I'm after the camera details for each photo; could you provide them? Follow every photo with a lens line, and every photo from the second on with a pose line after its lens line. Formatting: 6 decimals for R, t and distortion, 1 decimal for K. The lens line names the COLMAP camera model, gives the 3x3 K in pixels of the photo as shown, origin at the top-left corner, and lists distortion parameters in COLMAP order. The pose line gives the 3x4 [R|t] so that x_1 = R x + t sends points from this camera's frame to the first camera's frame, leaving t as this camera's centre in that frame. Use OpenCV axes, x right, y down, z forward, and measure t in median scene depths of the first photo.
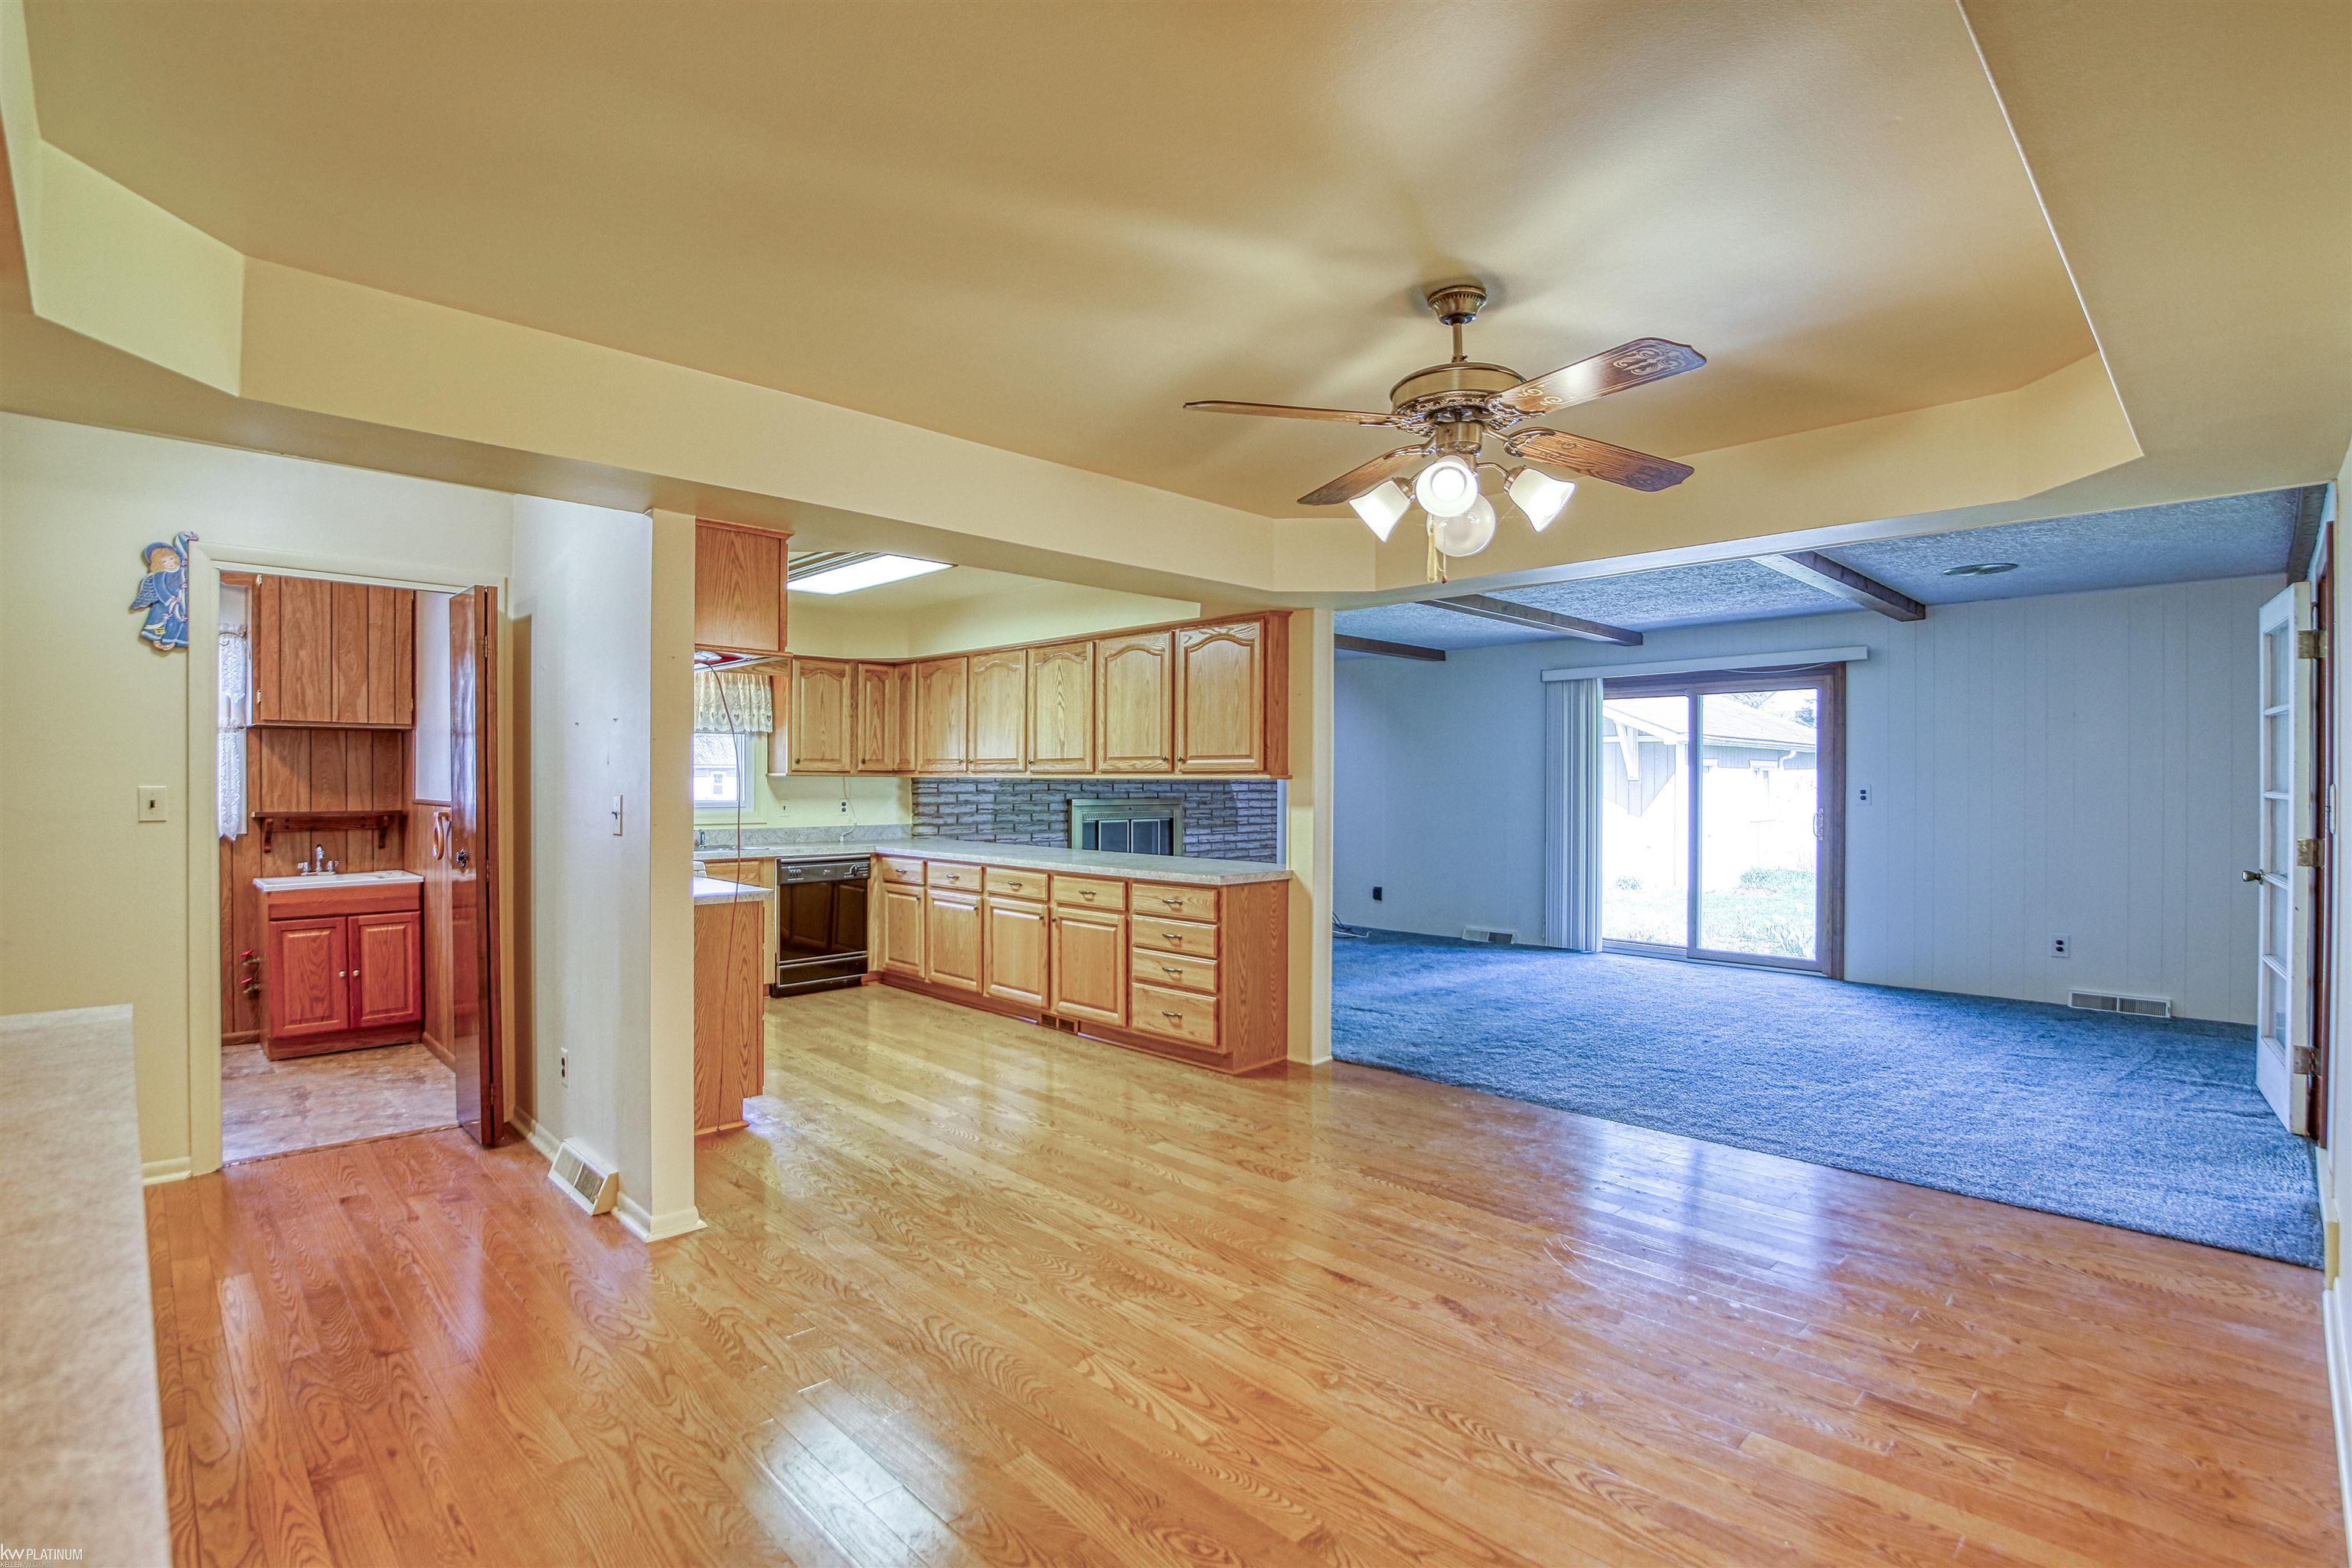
lens RADIAL K [[1103.8, 0, 1166.7], [0, 1103.8, 784.8], [0, 0, 1]] dist [-0.029753, 0.001286]
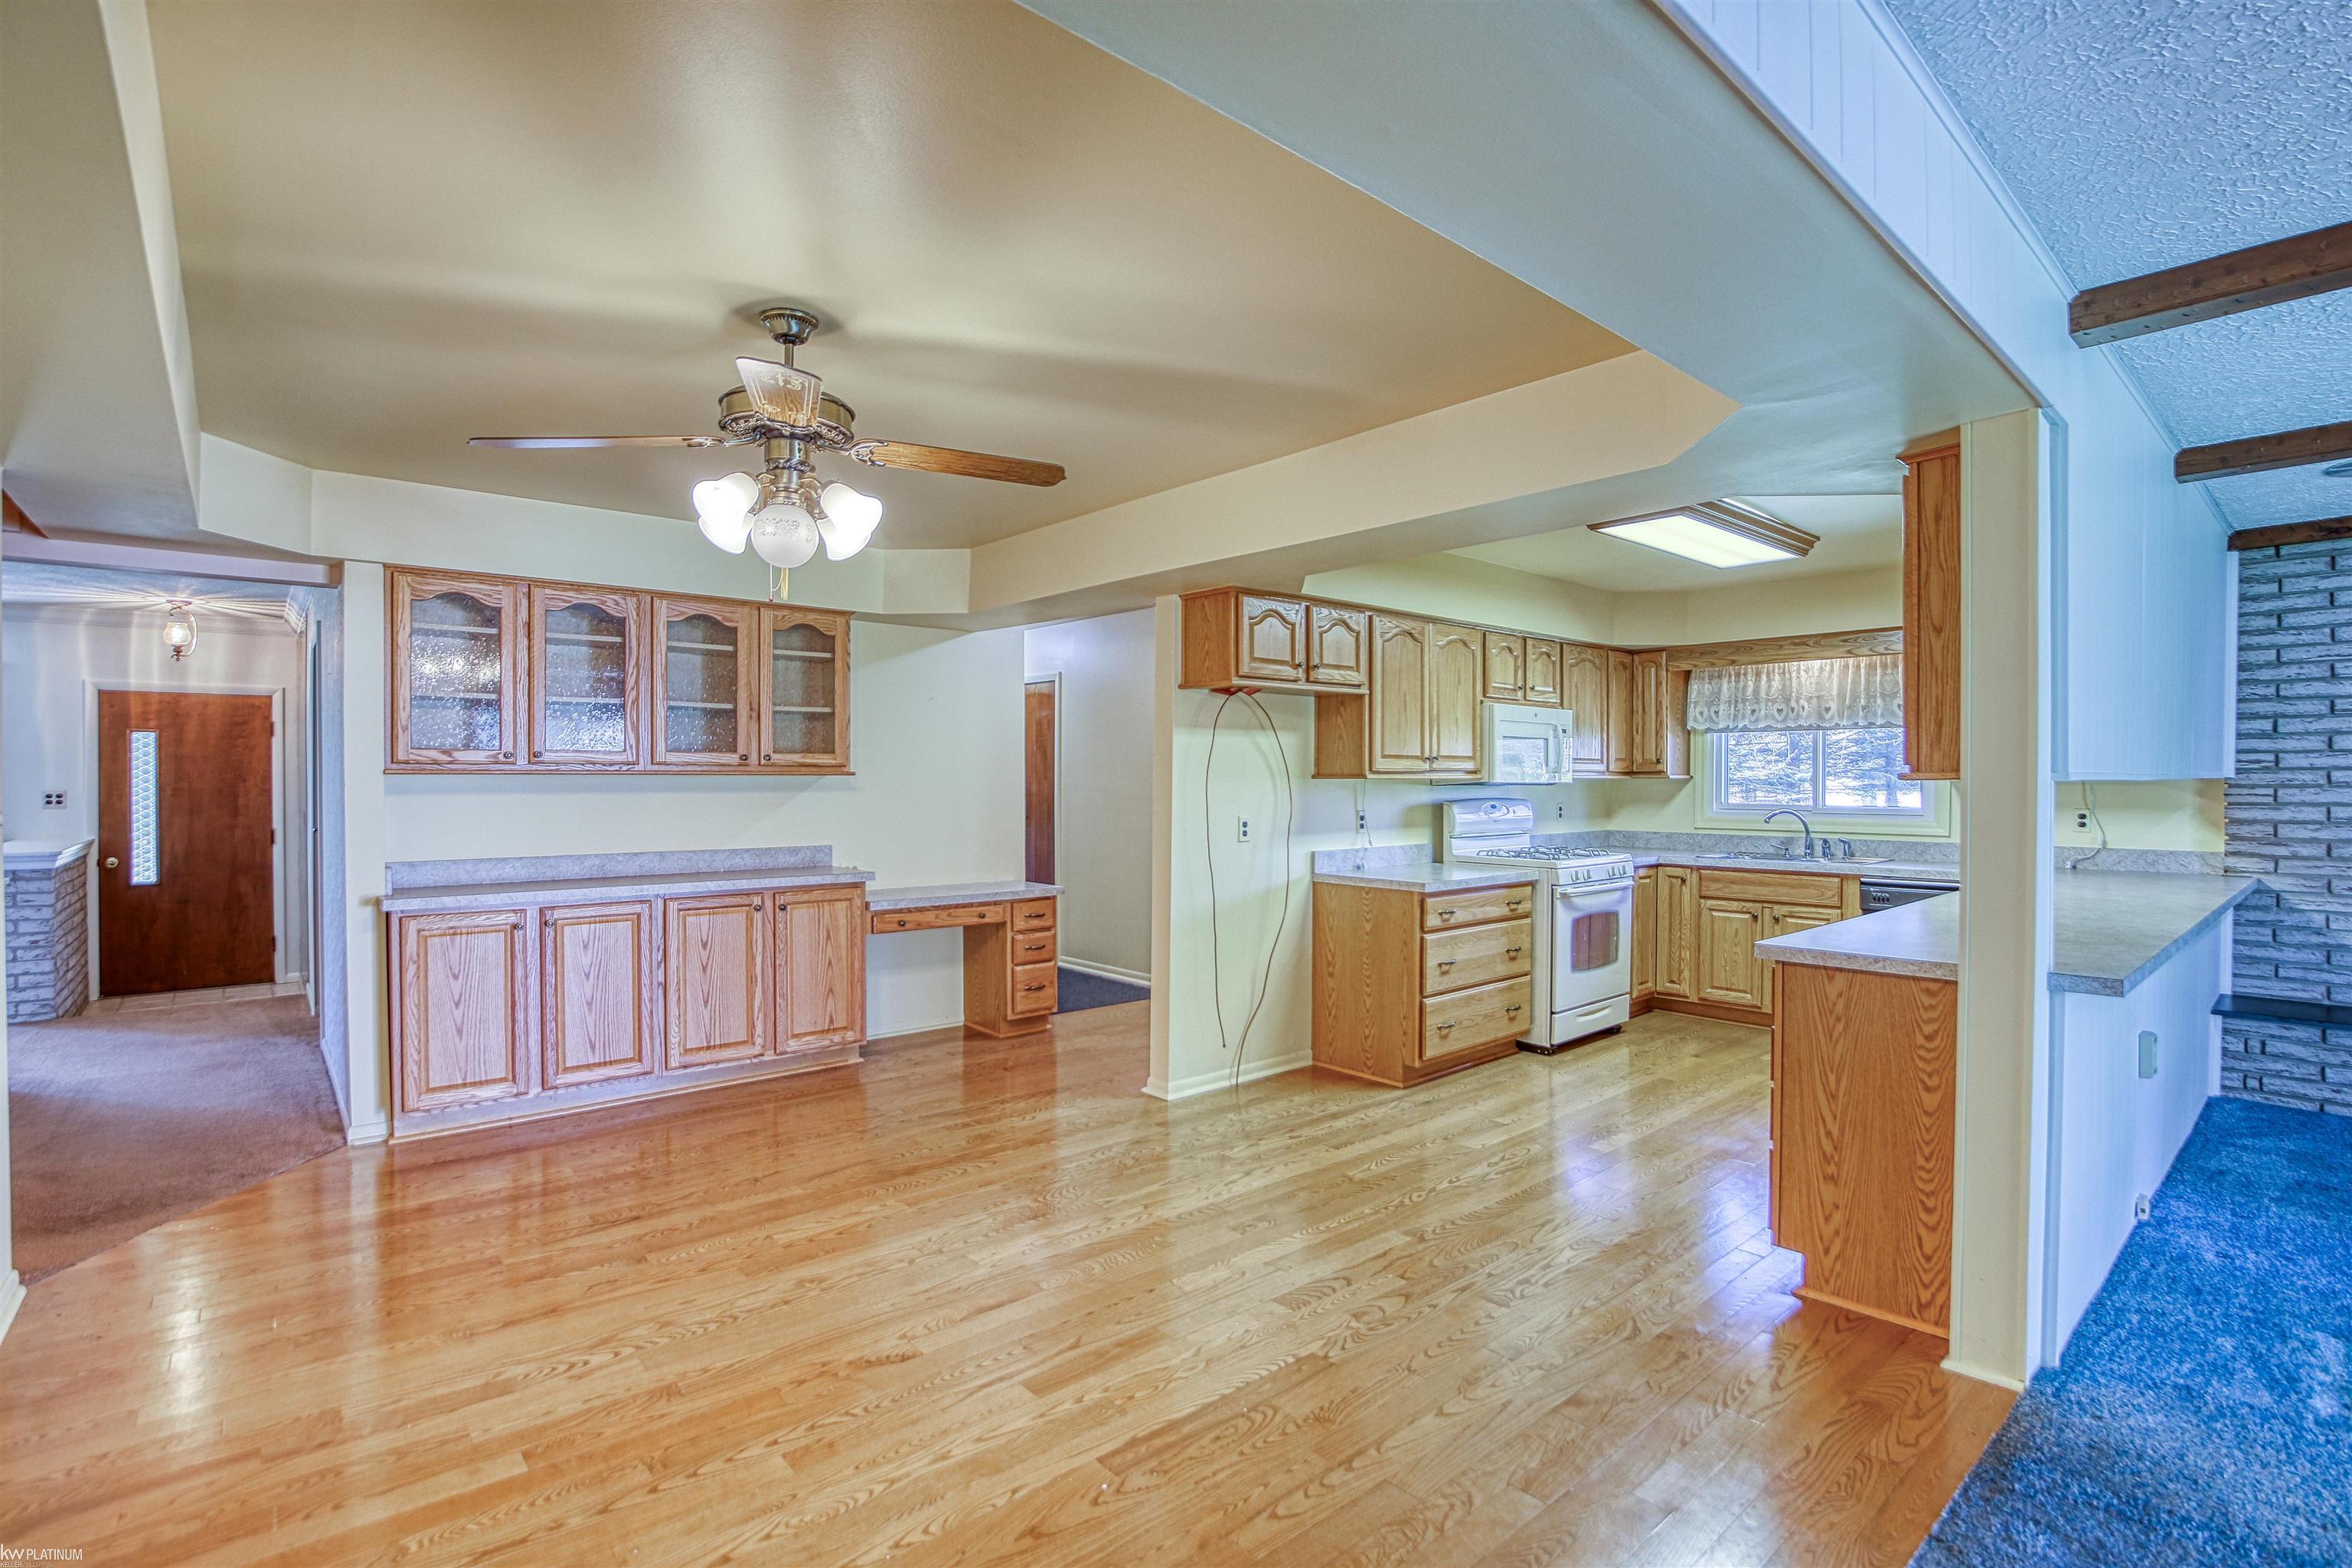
lens RADIAL K [[1067.7, 0, 1172.3], [0, 1067.7, 790.2], [0, 0, 1]] dist [-0.026721, 0.001007]
pose [[-0.040831, 0.005648, -0.999150, 0.379205], [-0.003234, 0.999978, 0.005785, -0.001176], [0.999161, 0.003467, -0.040811, 0.424429]]
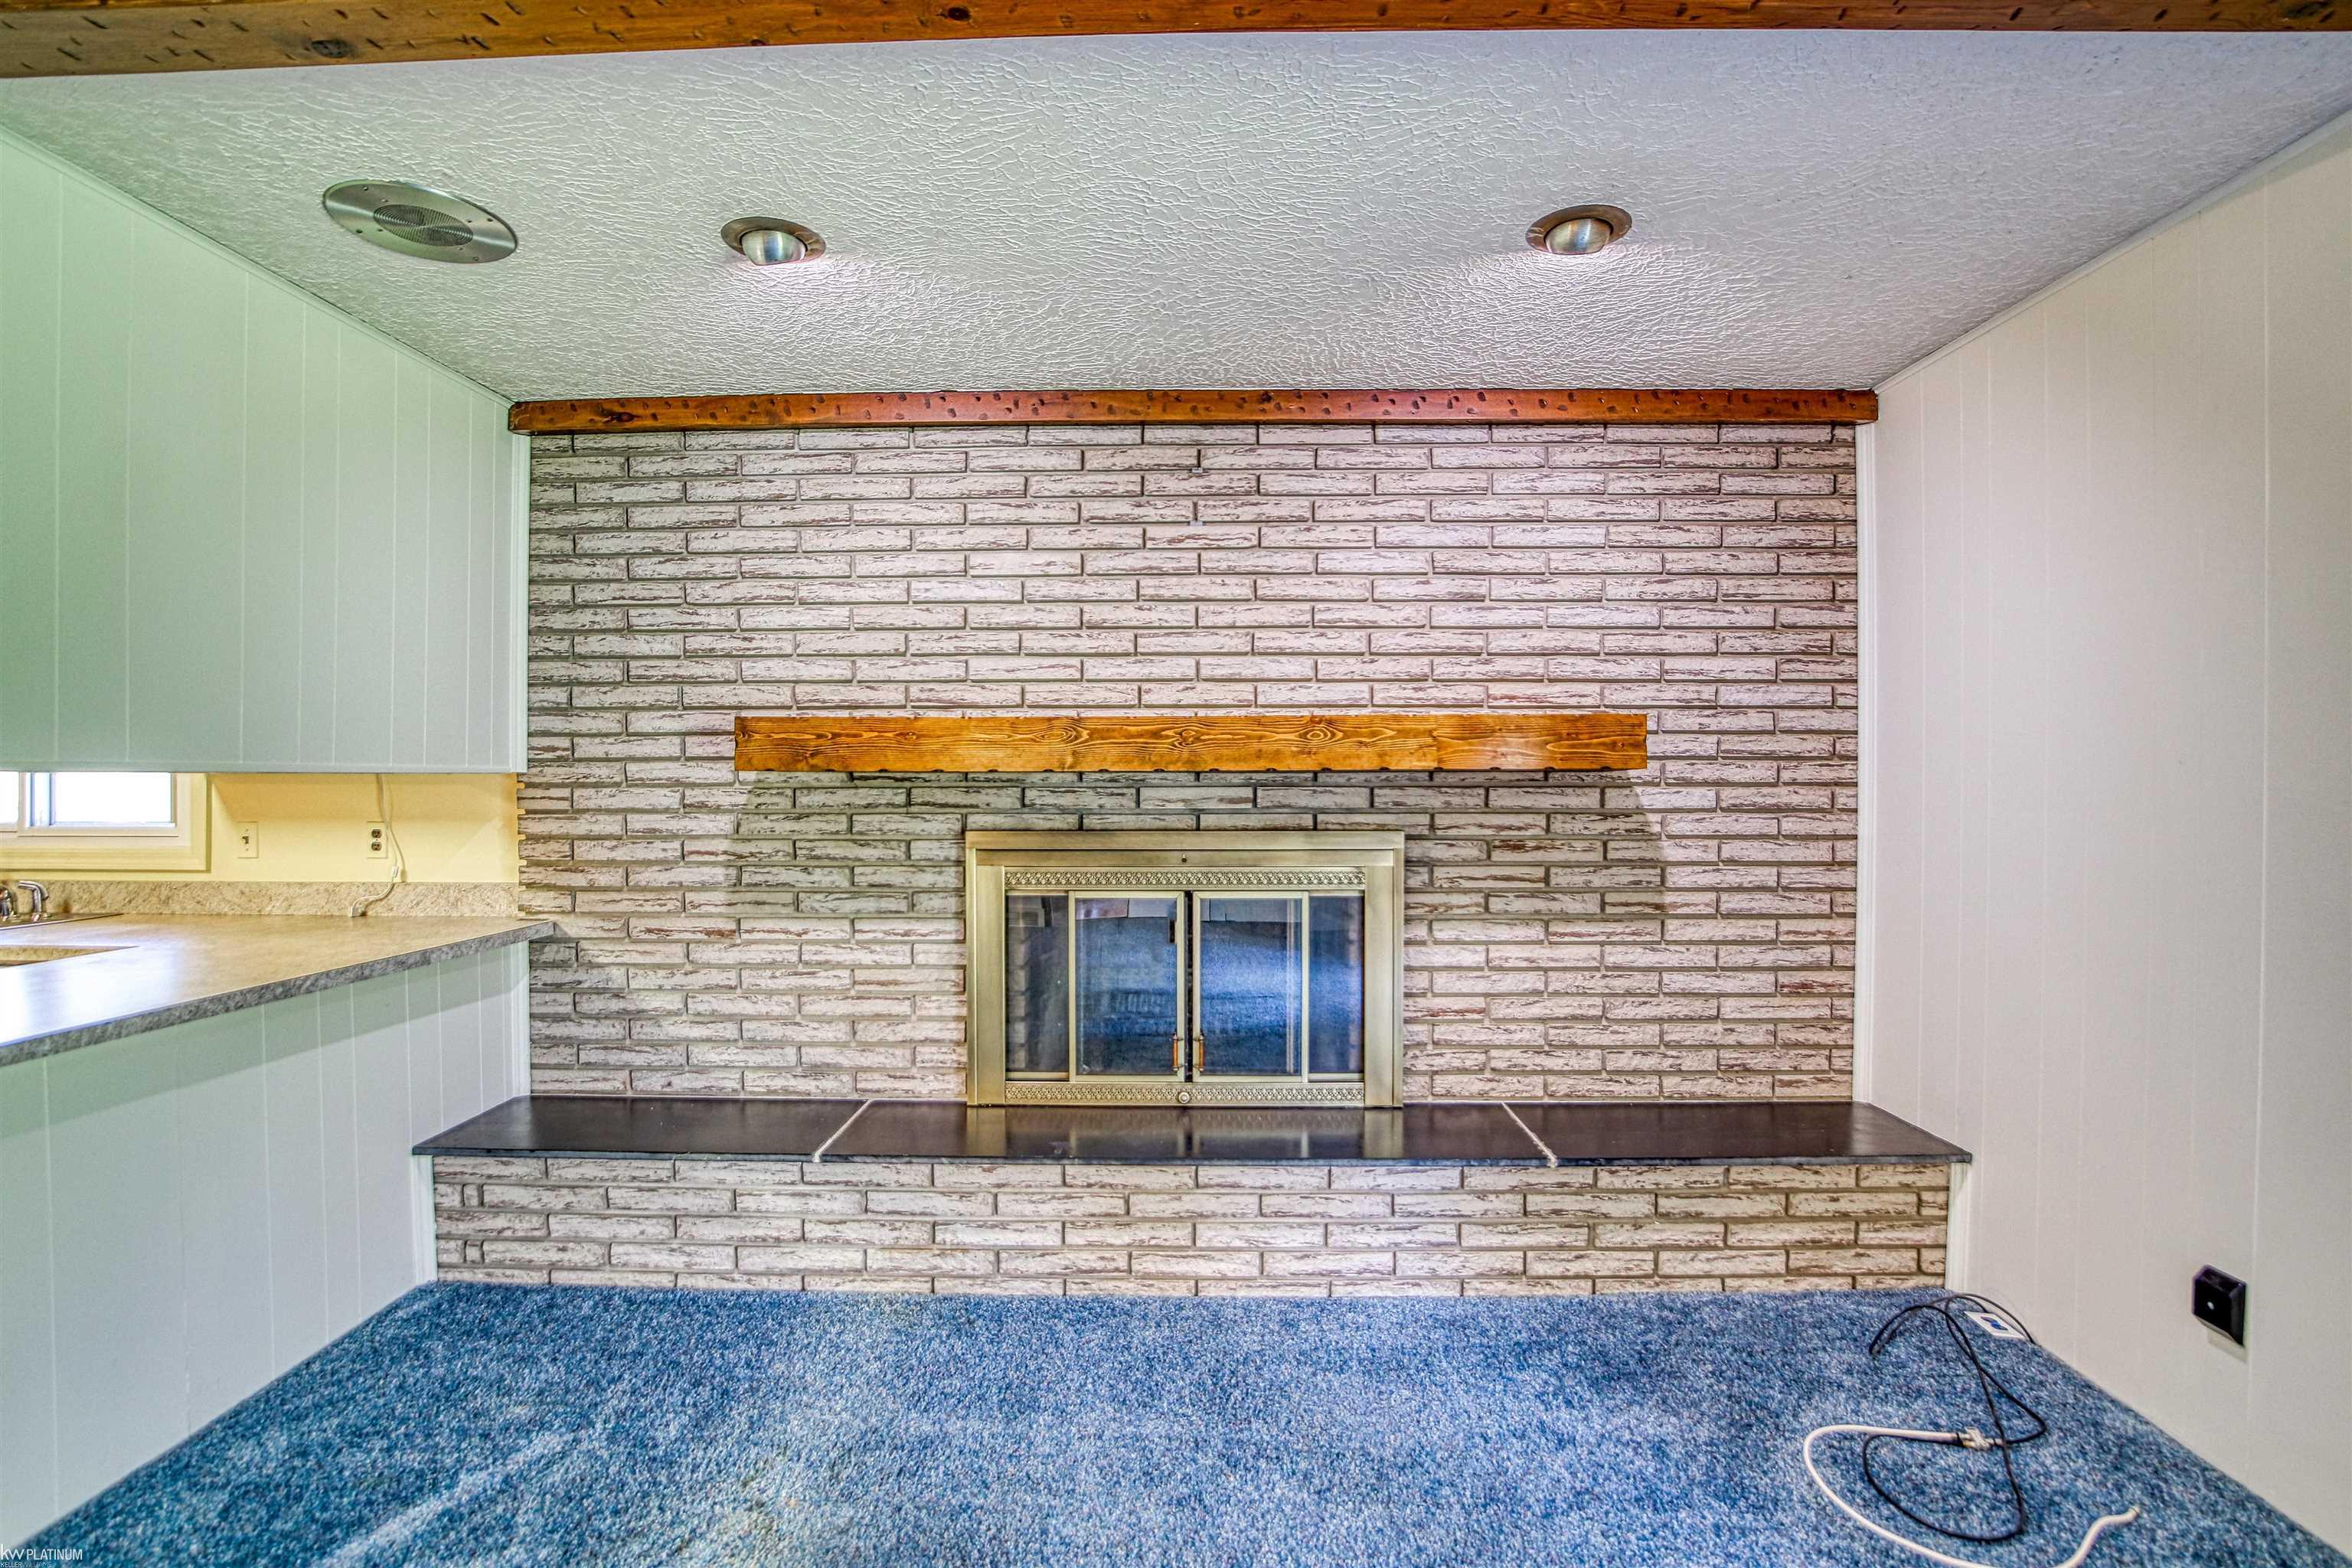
lens RADIAL K [[1103.8, 0, 1166.7], [0, 1103.8, 784.8], [0, 0, 1]] dist [-0.029753, 0.001286]
pose [[0.705566, 0.002468, -0.708640, 0.235982], [0.001770, 0.999985, 0.005244, -0.003954], [0.708642, -0.004954, 0.705551, 0.869842]]
